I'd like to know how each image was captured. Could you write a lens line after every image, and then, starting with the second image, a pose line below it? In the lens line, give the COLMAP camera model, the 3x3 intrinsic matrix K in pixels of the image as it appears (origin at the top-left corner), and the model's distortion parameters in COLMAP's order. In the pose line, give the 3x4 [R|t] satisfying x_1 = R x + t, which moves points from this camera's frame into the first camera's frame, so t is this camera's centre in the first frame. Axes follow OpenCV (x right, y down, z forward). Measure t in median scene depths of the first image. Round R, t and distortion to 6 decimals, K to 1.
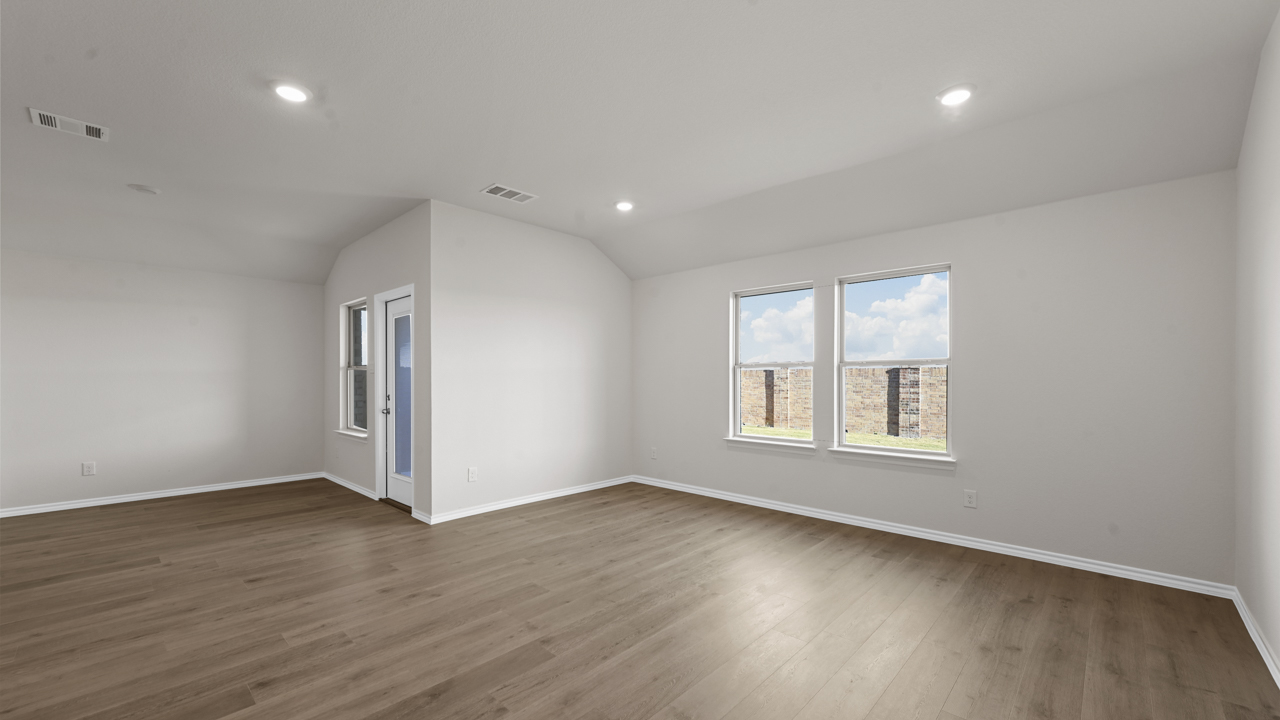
lens RADIAL K [[512.4, 0, 642.4], [0, 512.4, 371.4], [0, 0, 1]] dist [-0.002247, 0.001430]
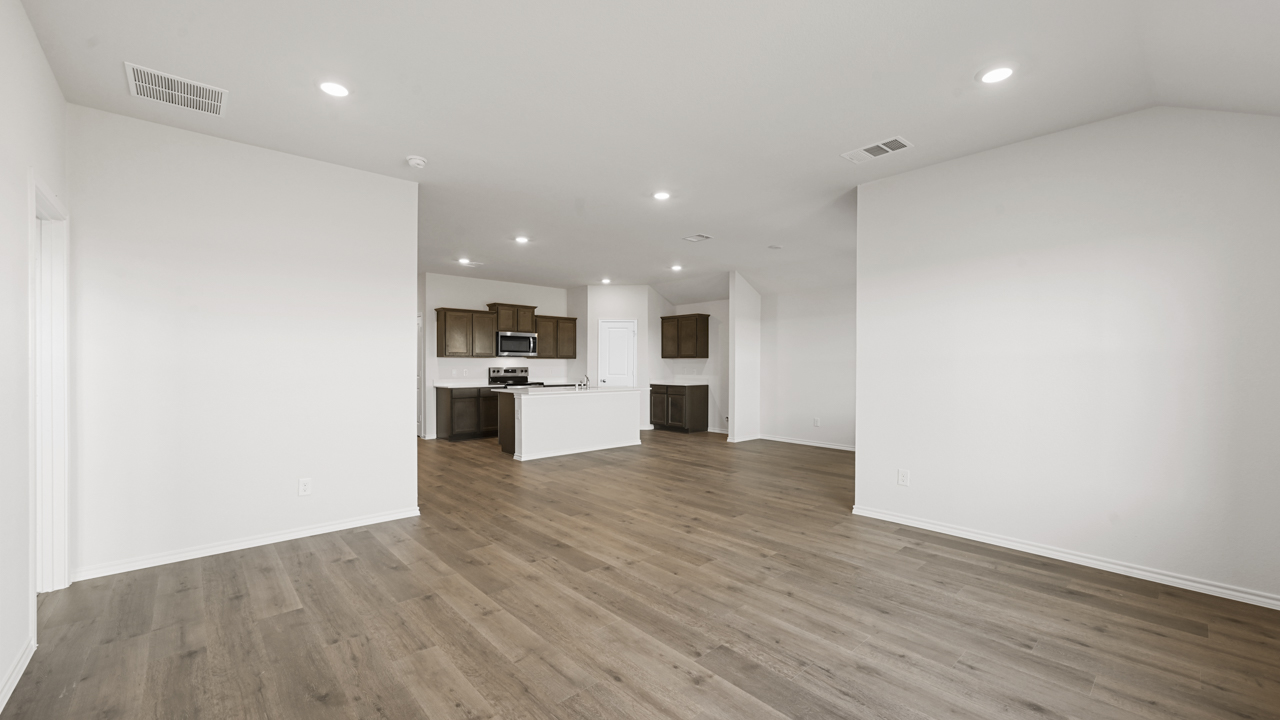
lens RADIAL K [[512.4, 0, 638.2], [0, 512.4, 365.2], [0, 0, 1]] dist [-0.002247, 0.001430]
pose [[-0.099583, 0.003083, -0.995024, 0.592803], [0.007744, 0.999967, 0.002324, 0.003906], [0.994999, -0.007474, -0.099603, 0.652570]]
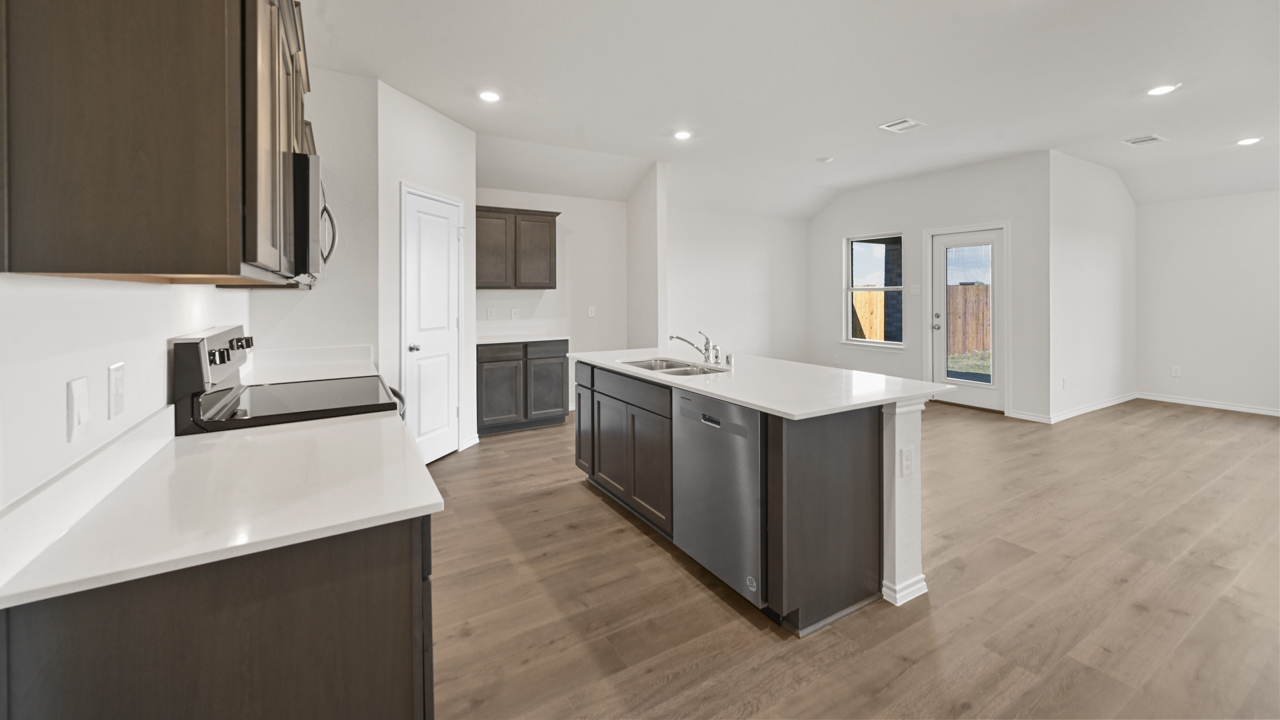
lens RADIAL K [[512.4, 0, 641.0], [0, 512.4, 294.8], [0, 0, 1]] dist [-0.002247, 0.001430]
pose [[0.959791, 0.000013, -0.280716, -0.935886], [0.005060, 0.999837, 0.017344, -0.024165], [0.280670, -0.018067, 0.959634, -0.379612]]
